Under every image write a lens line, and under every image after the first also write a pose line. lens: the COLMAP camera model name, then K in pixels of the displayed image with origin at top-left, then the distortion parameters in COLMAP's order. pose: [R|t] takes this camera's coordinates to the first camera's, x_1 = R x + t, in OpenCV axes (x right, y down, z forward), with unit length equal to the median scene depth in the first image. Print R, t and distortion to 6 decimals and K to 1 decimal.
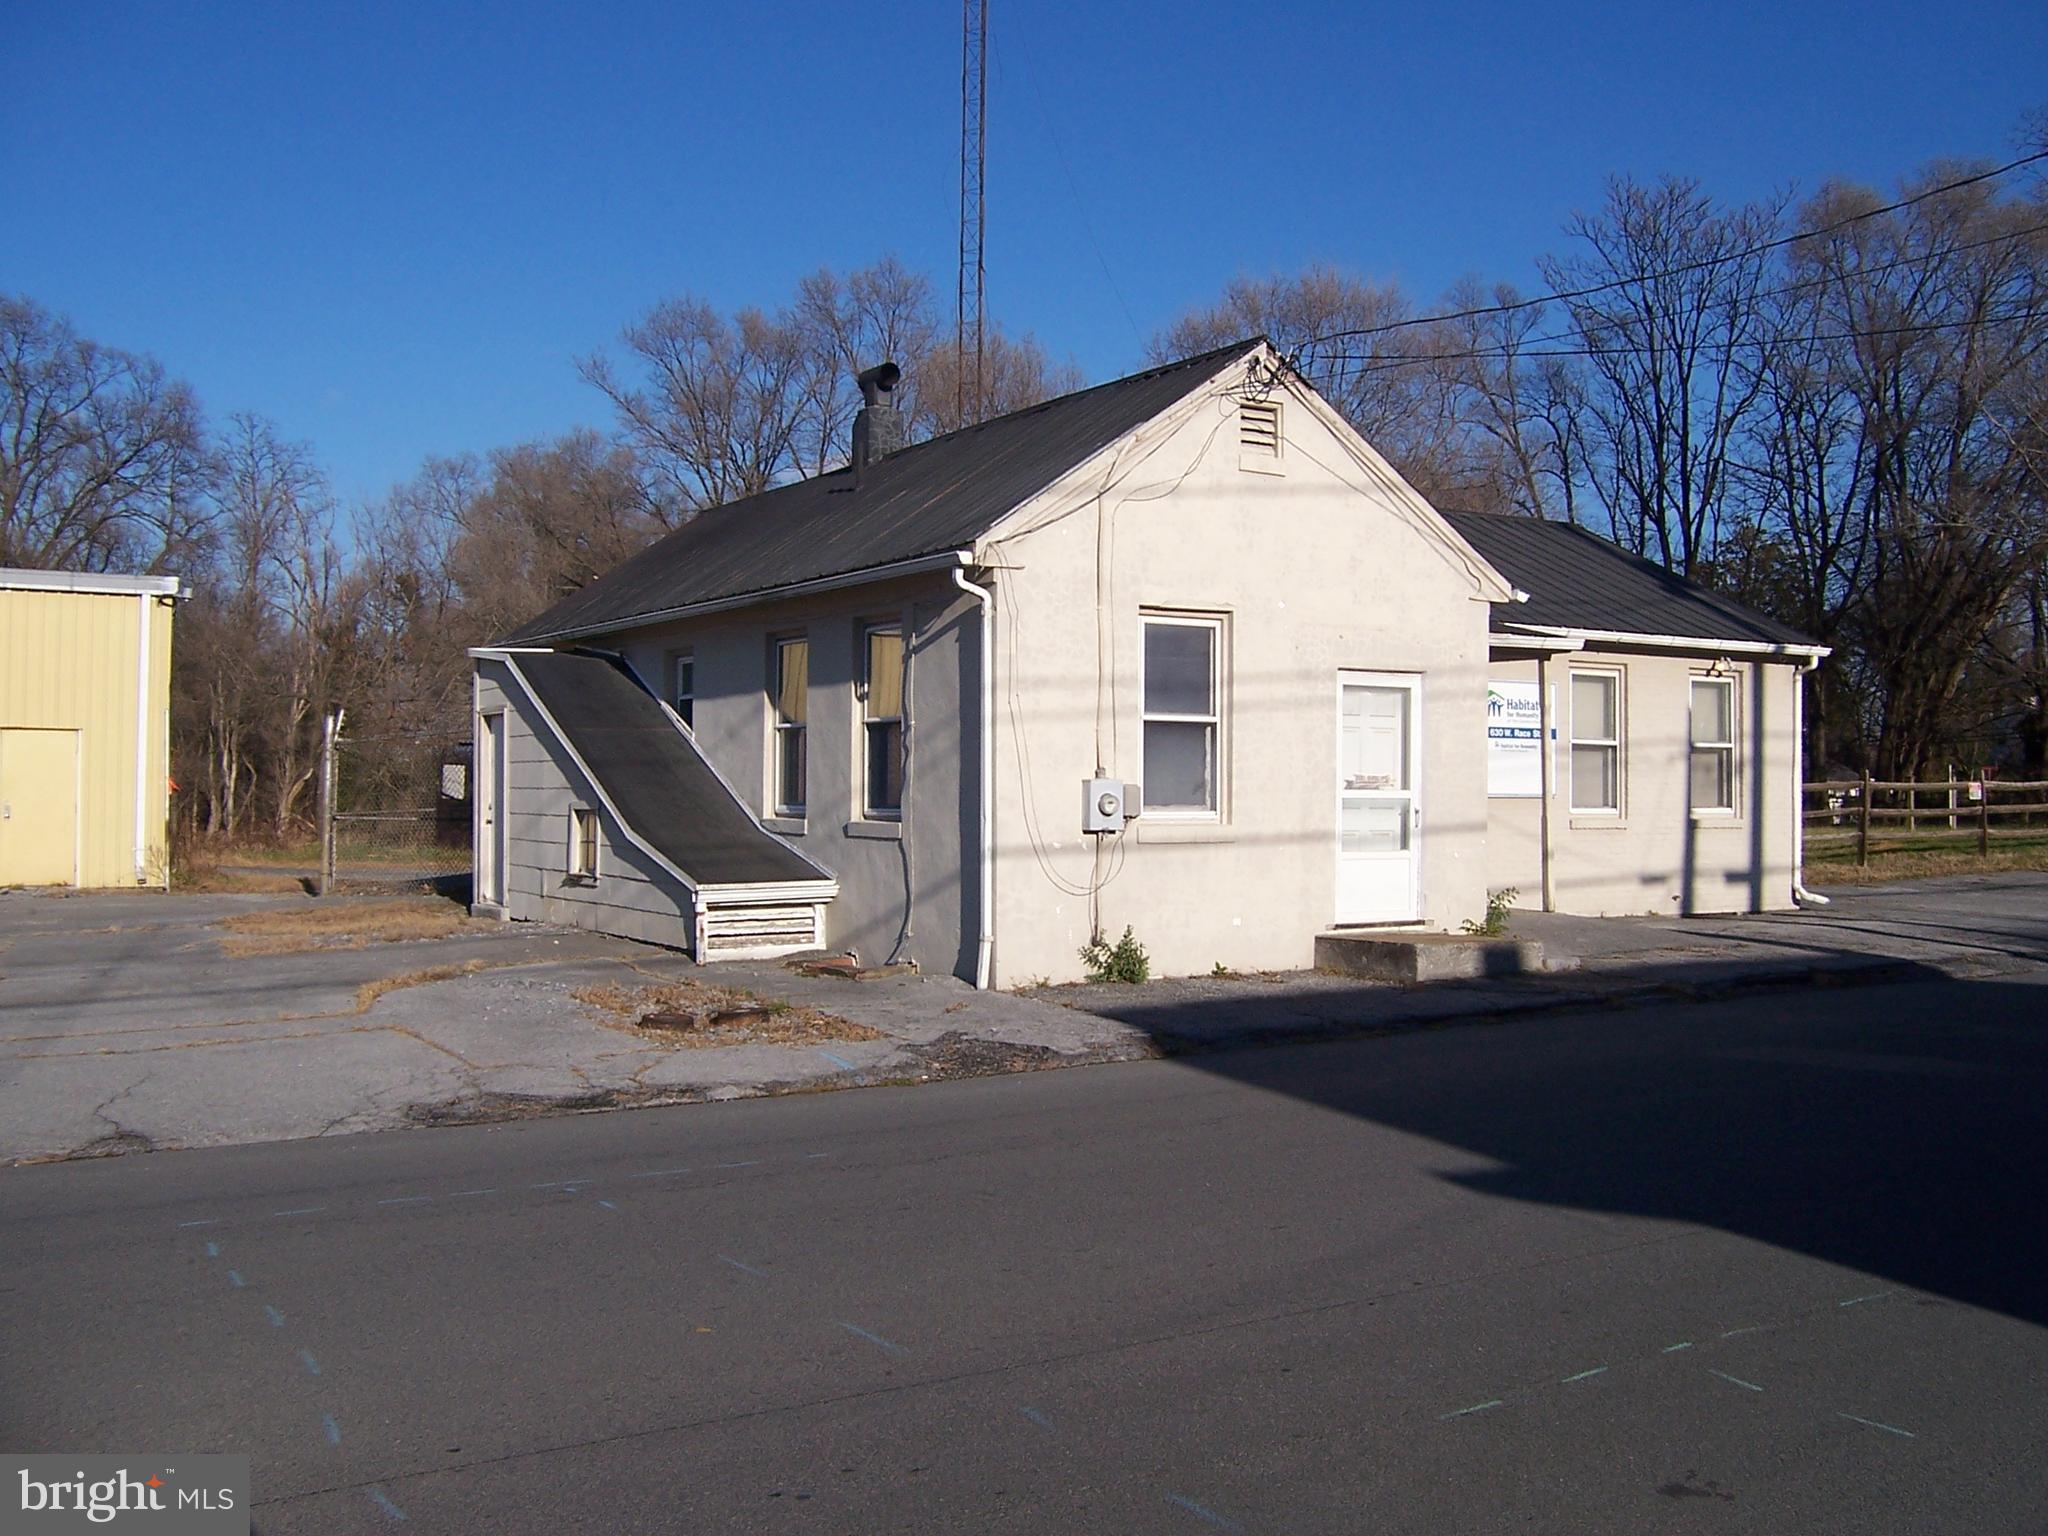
lens RADIAL K [[2027.4, 0, 1064.1], [0, 2027.4, 765.3], [0, 0, 1]] dist [-0.148751, 0.244395]
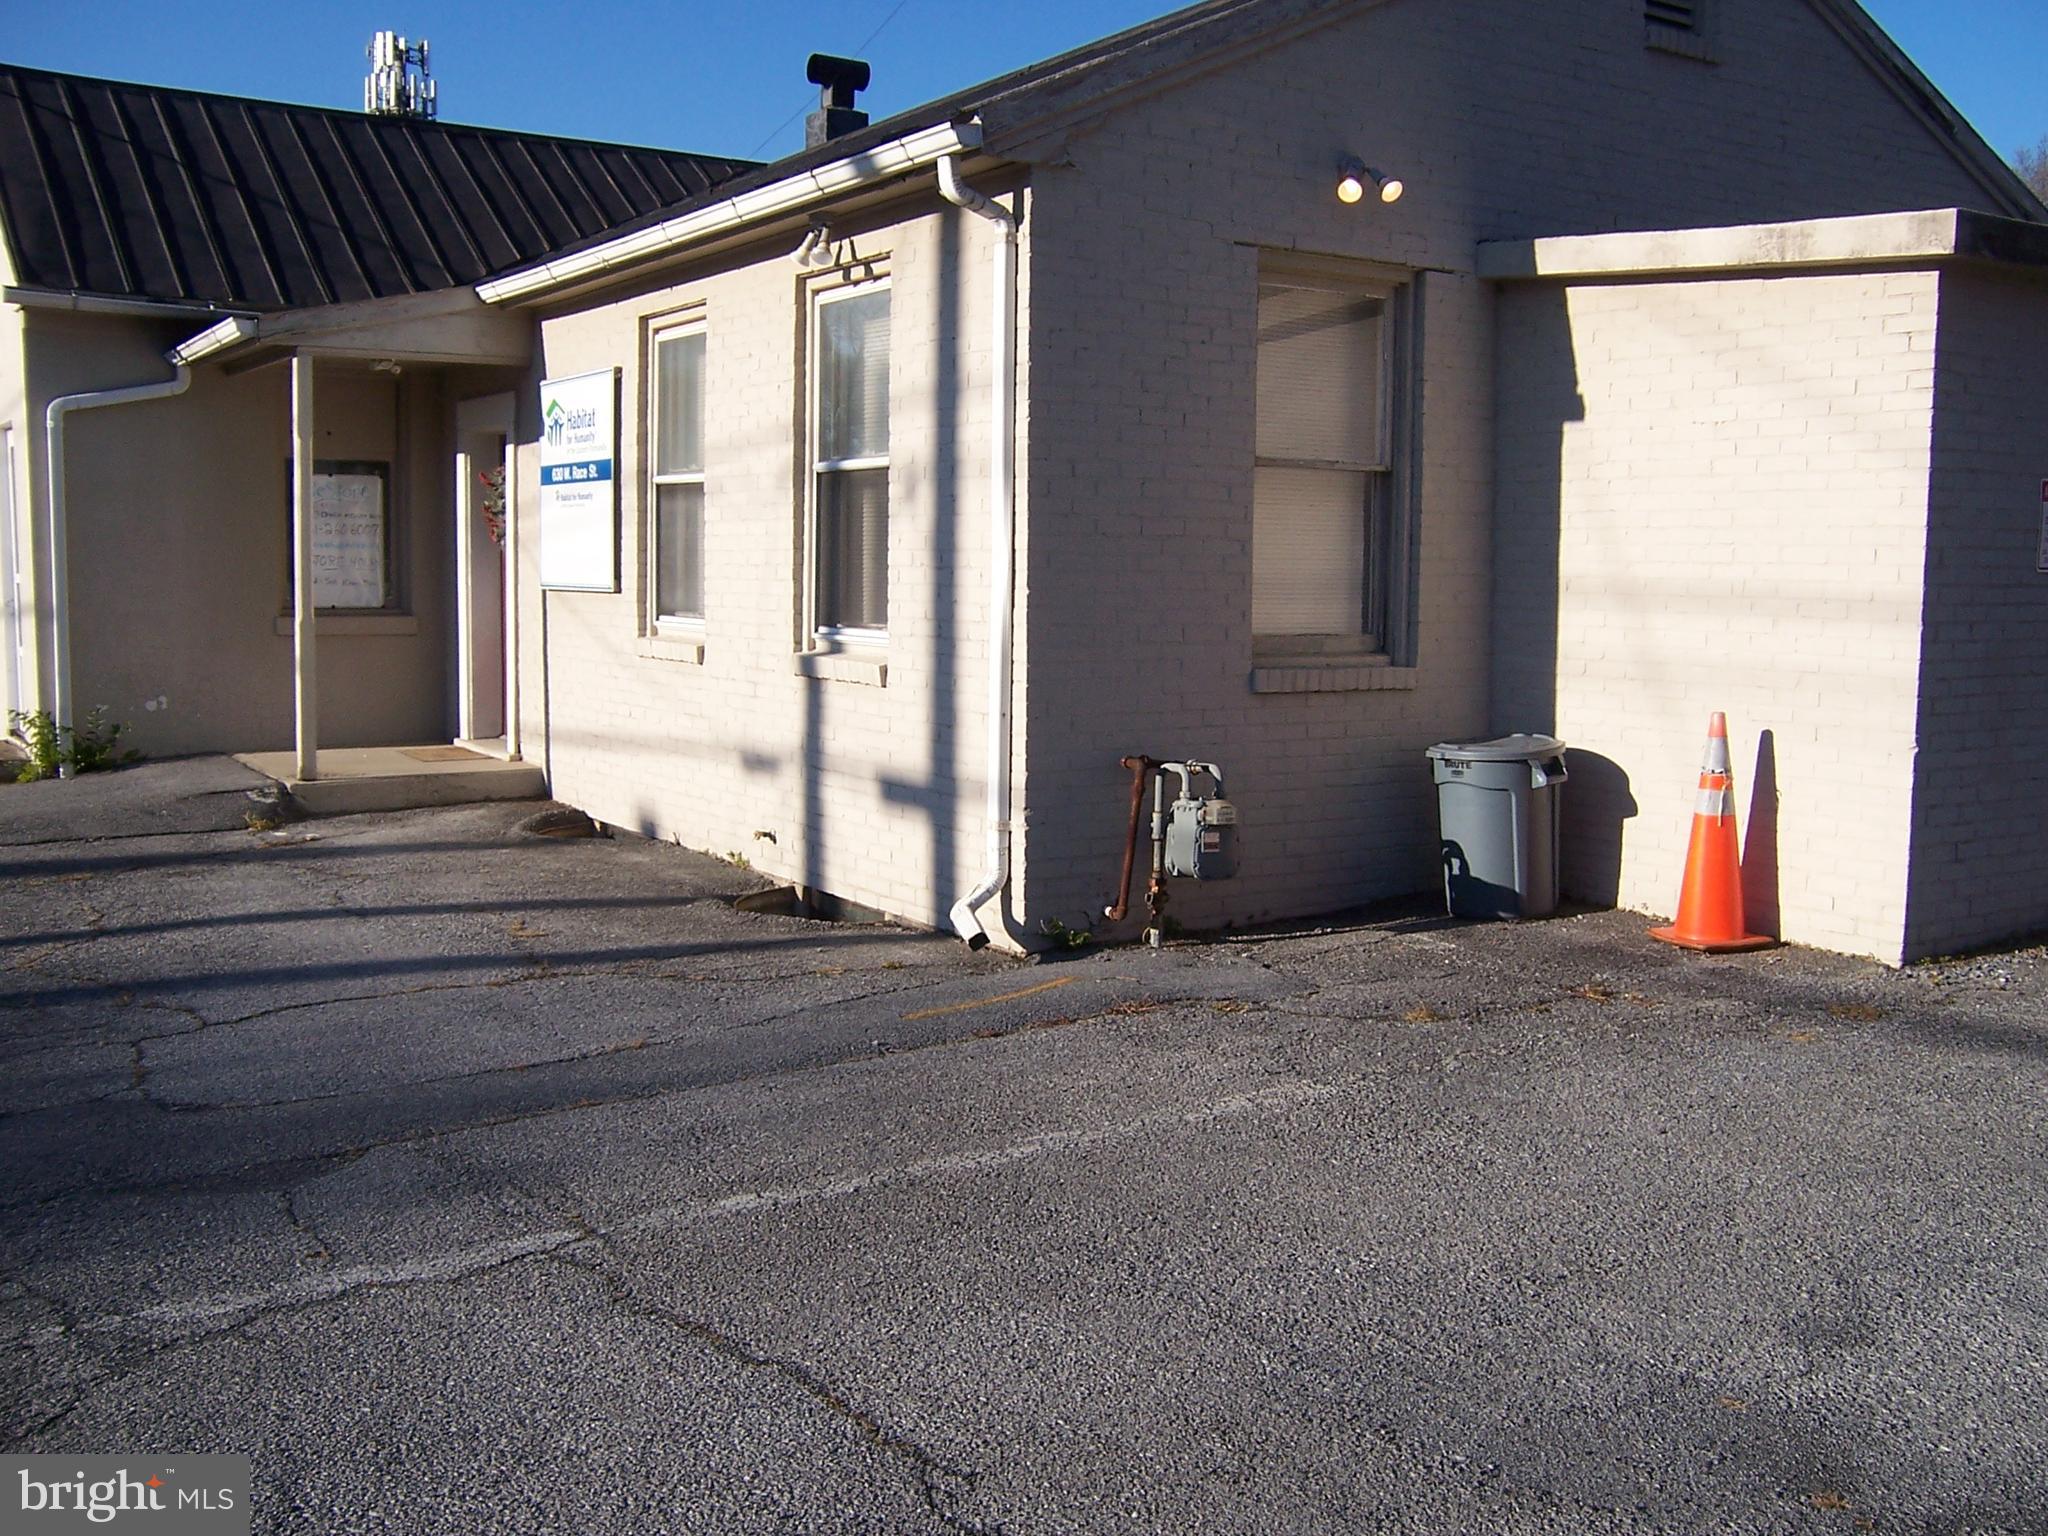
lens RADIAL K [[2027.4, 0, 1064.1], [0, 2027.4, 765.3], [0, 0, 1]] dist [-0.148751, 0.244395]
pose [[0.023928, 0.095109, -0.995179, 1.003123], [0.002643, 0.995455, 0.095198, 0.014667], [0.999710, -0.004908, 0.023568, 1.449694]]
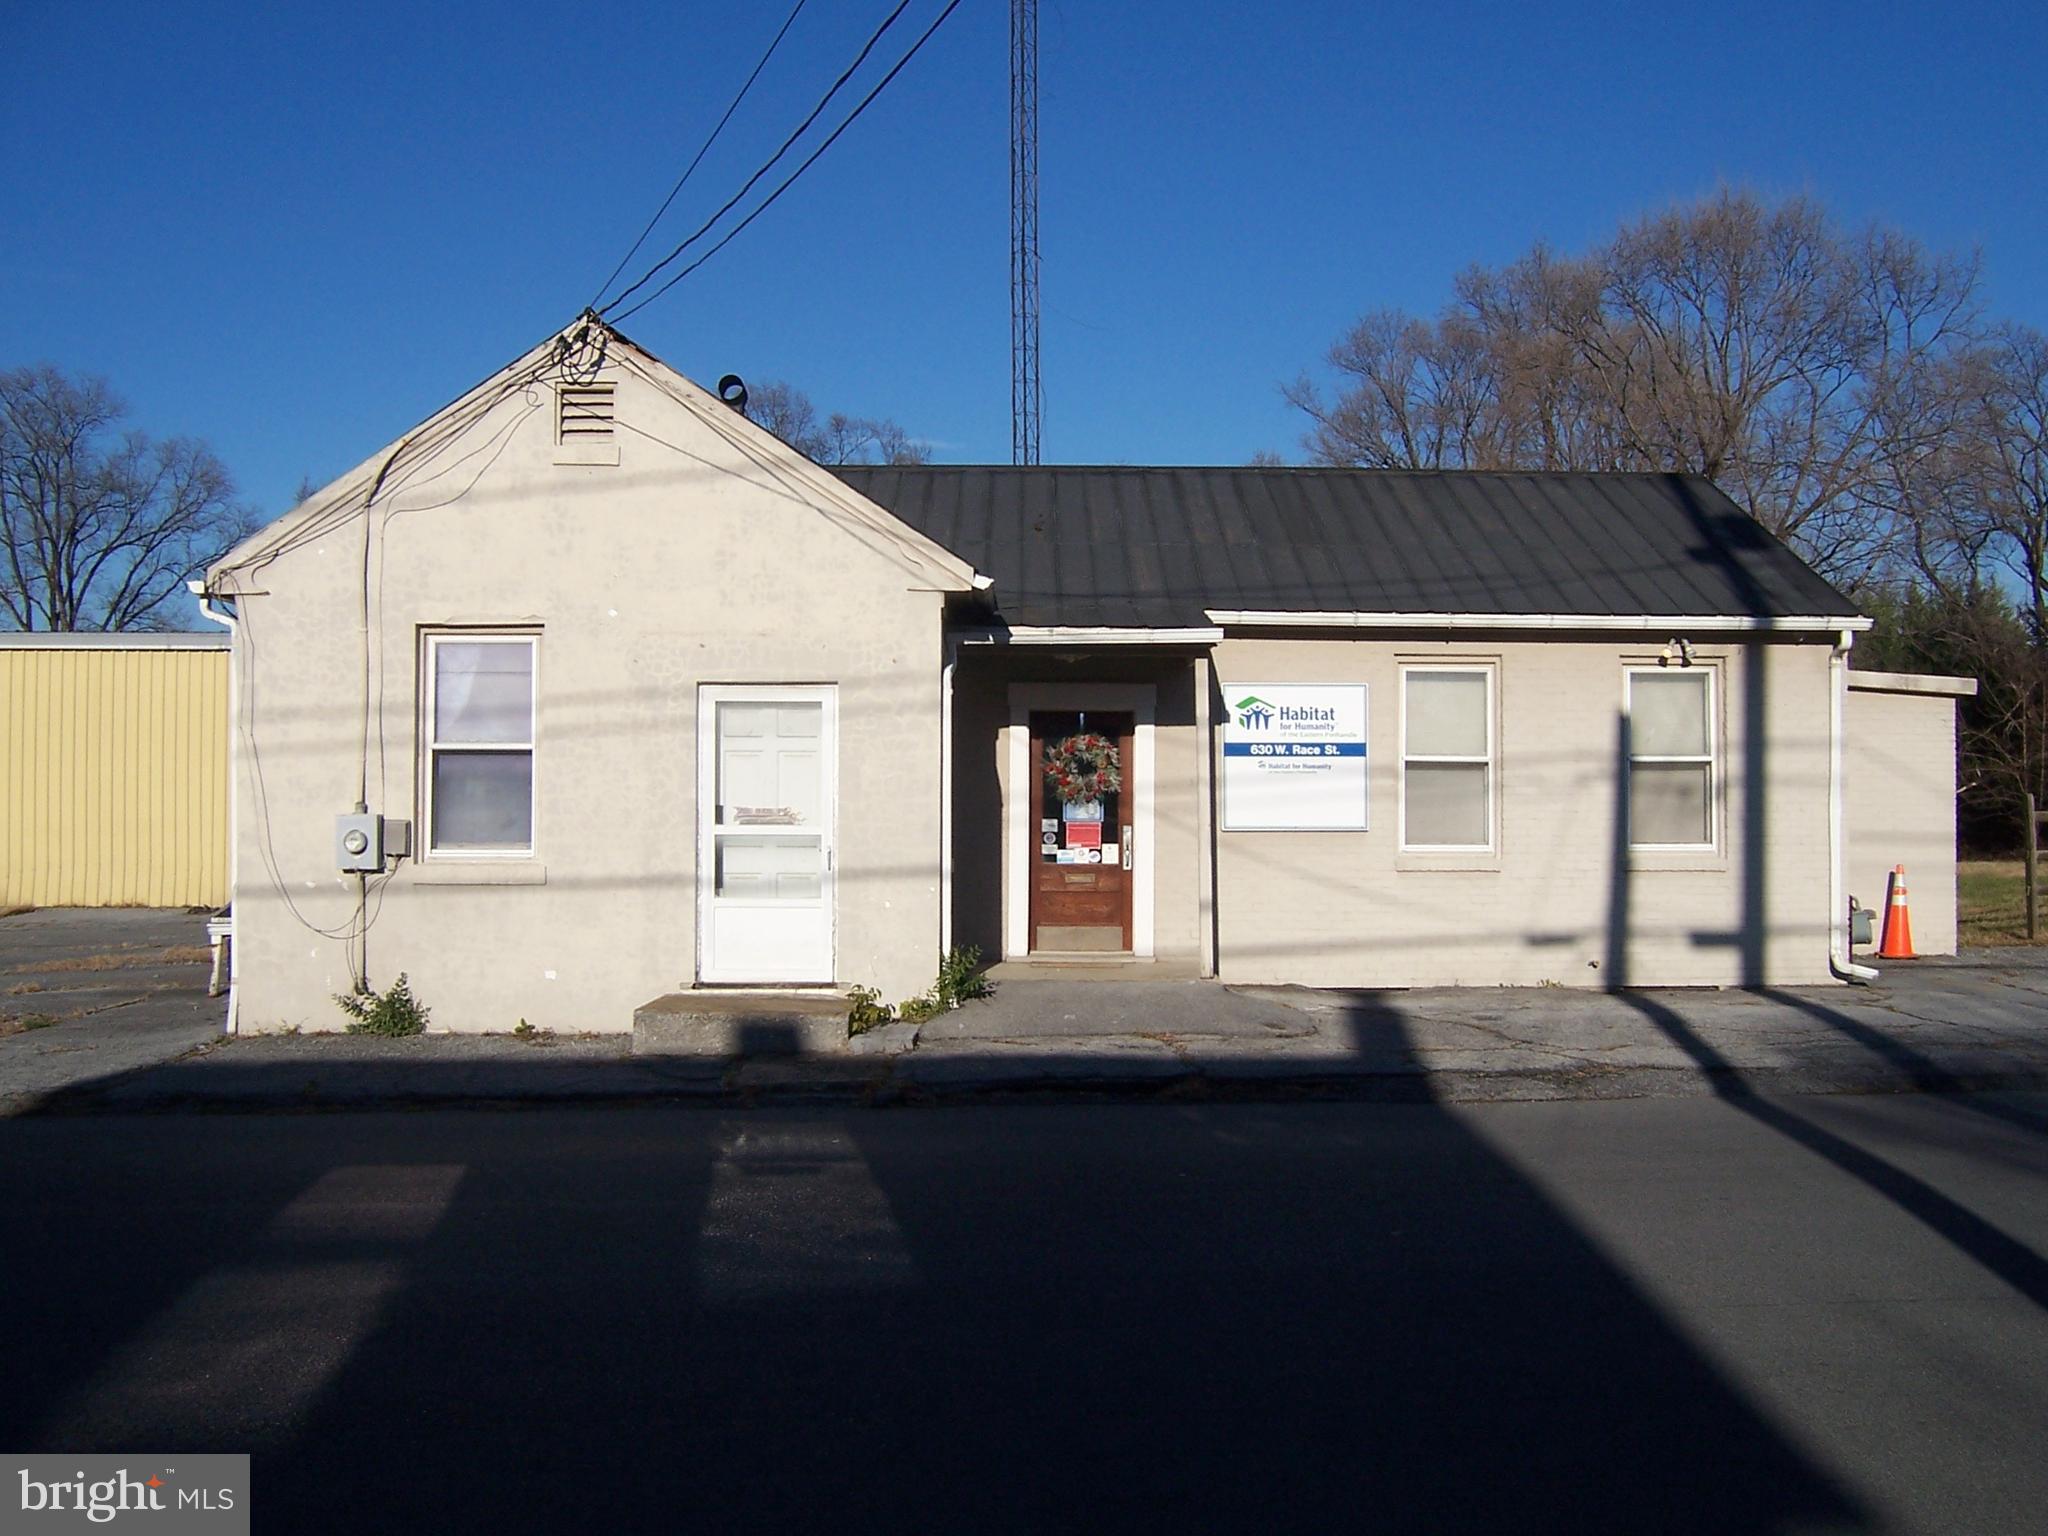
lens RADIAL K [[2027.4, 0, 1064.1], [0, 2027.4, 765.3], [0, 0, 1]] dist [-0.148751, 0.244395]
pose [[0.861325, -0.014780, -0.507839, 0.711646], [0.009565, 0.999871, -0.012877, -0.000769], [0.507964, 0.006234, 0.861356, 0.350167]]
